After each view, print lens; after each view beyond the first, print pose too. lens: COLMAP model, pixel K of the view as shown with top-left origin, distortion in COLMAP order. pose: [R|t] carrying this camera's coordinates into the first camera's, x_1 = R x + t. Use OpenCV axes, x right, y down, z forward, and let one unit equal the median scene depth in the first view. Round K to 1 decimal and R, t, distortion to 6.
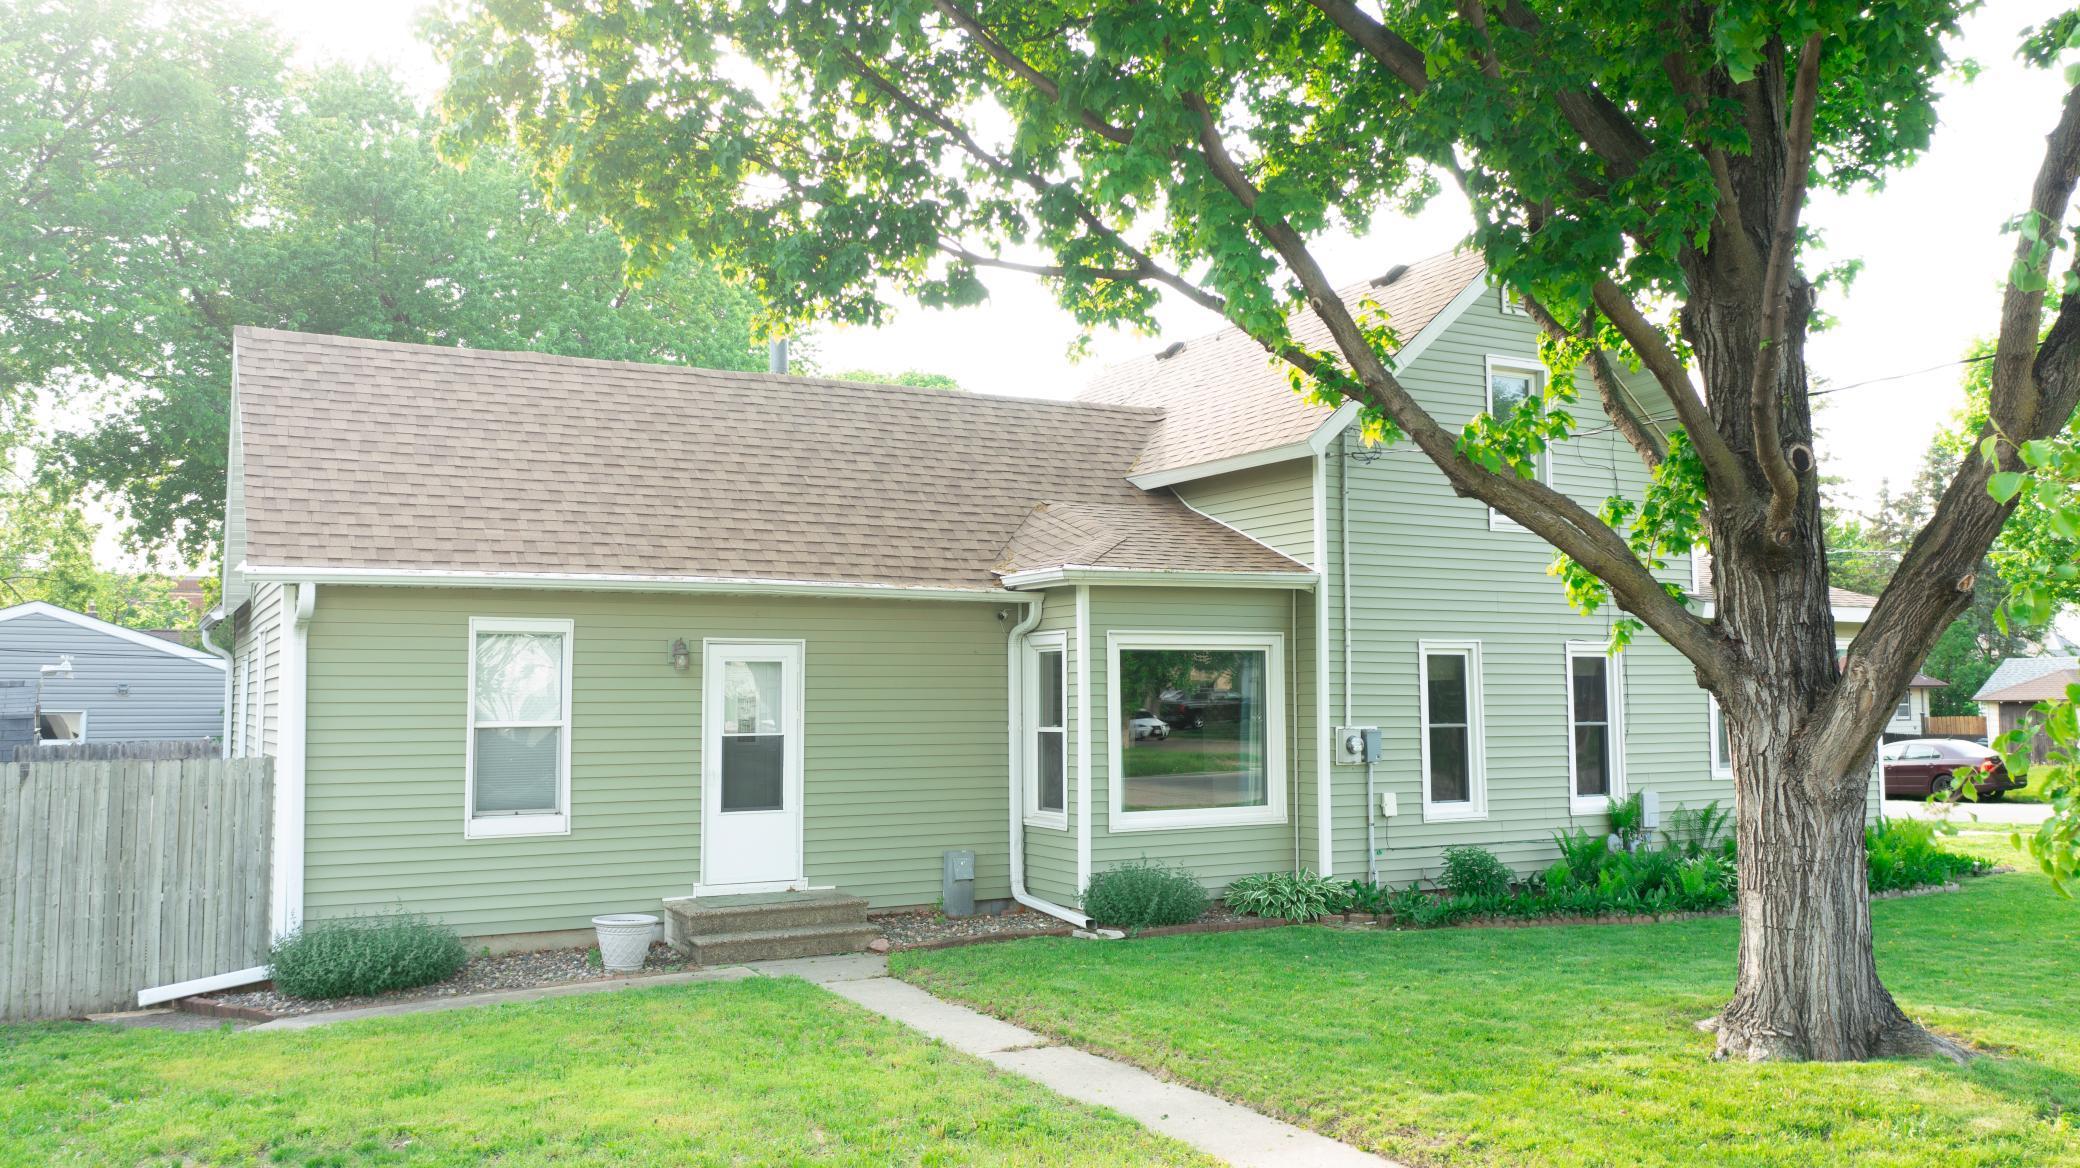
lens RADIAL K [[1641.6, 0, 1047.6], [0, 1641.6, 576.8], [0, 0, 1]] dist [-0.002956, 0.006981]
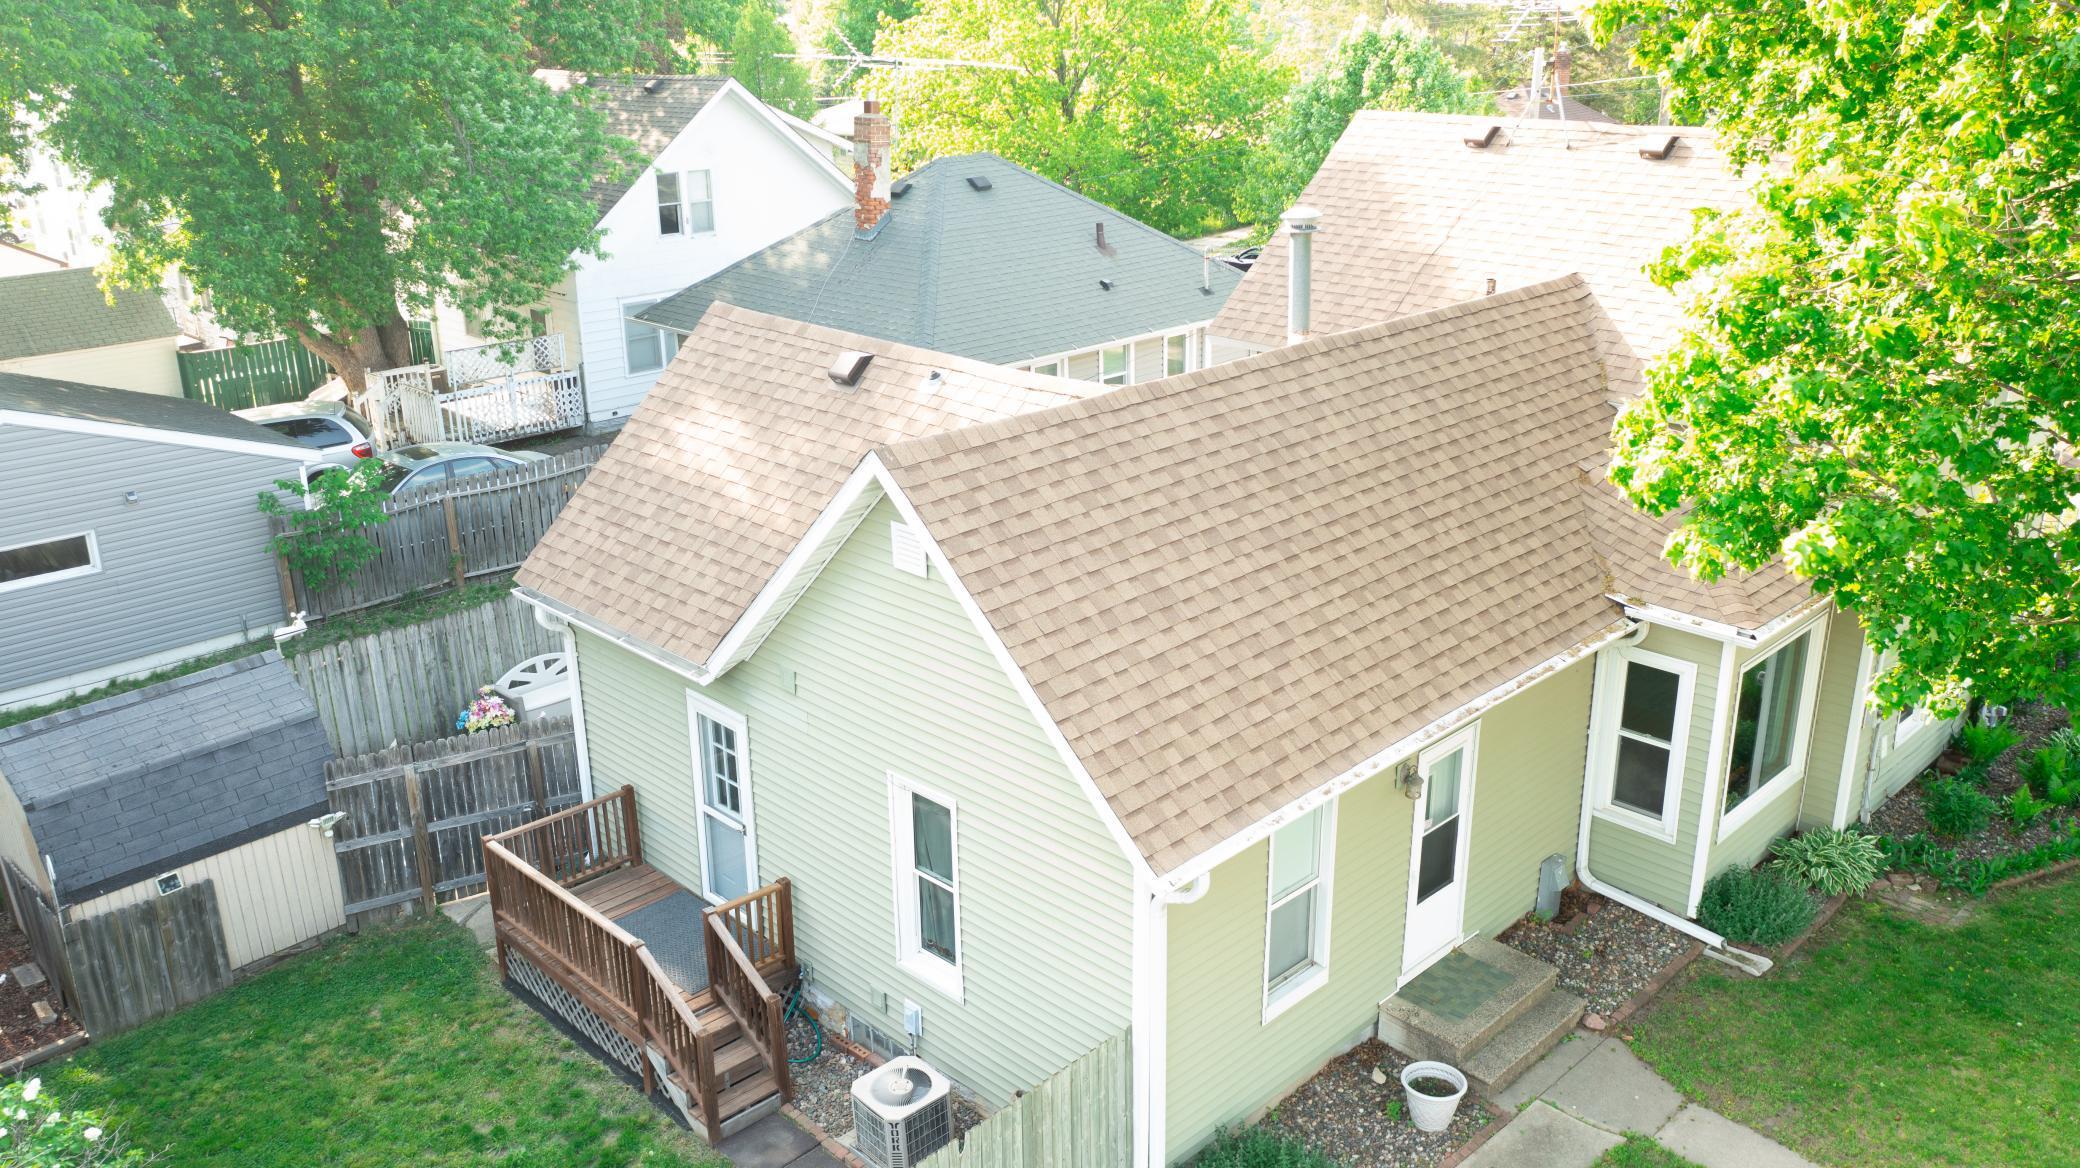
lens RADIAL K [[1641.6, 0, 1047.6], [0, 1641.6, 576.8], [0, 0, 1]] dist [-0.002956, 0.006981]
pose [[0.956928, -0.100339, 0.272435, -0.651645], [-0.016713, 0.917784, 0.396728, -0.417909], [-0.289844, -0.384194, 0.876576, 0.278754]]
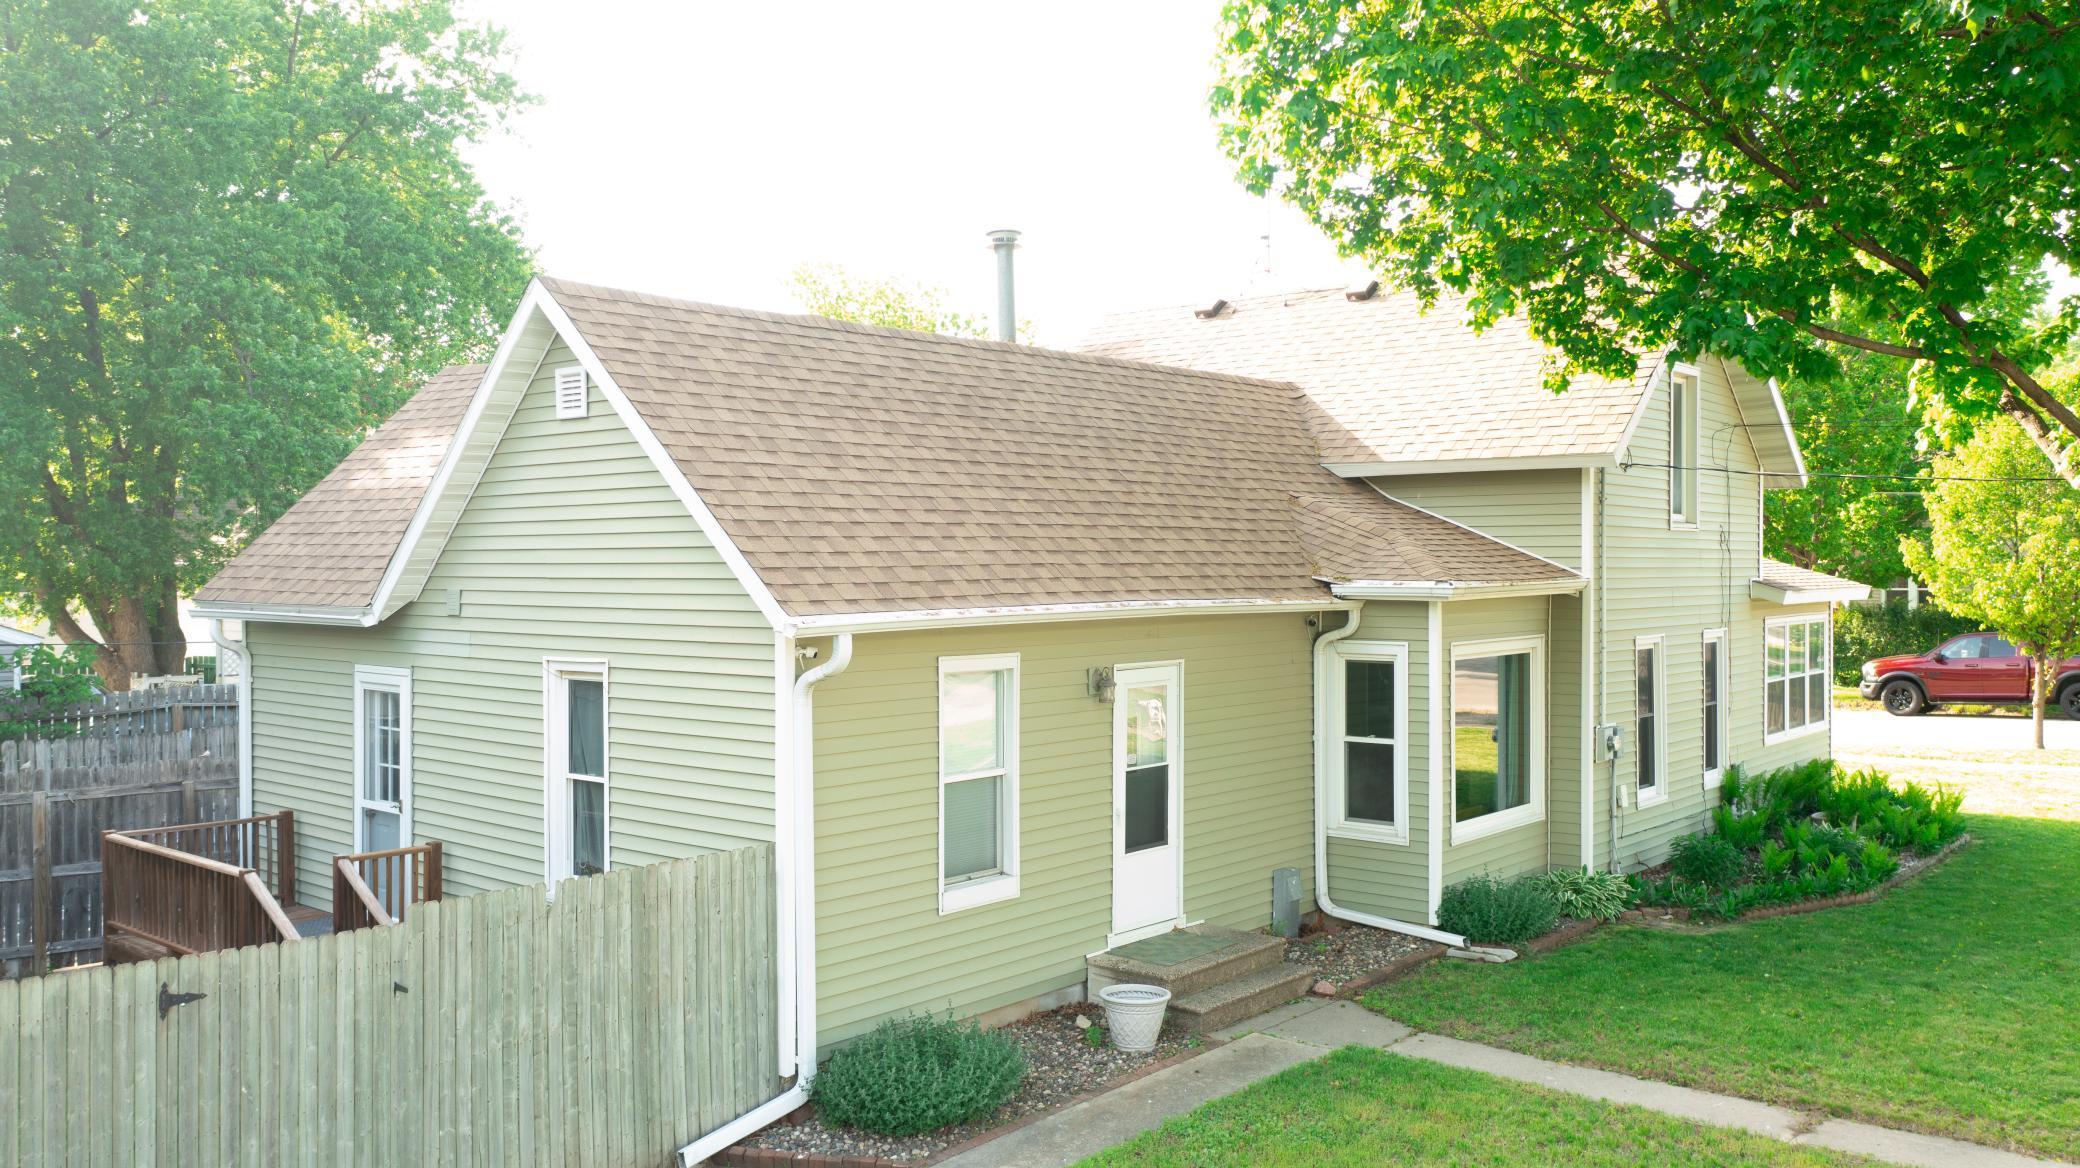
lens RADIAL K [[1641.6, 0, 1047.6], [0, 1641.6, 576.8], [0, 0, 1]] dist [-0.002956, 0.006981]
pose [[0.930199, 0.000354, 0.367056, -0.570320], [-0.030292, 0.996662, 0.075805, -0.077814], [-0.365804, -0.081633, 0.927105, 0.179928]]
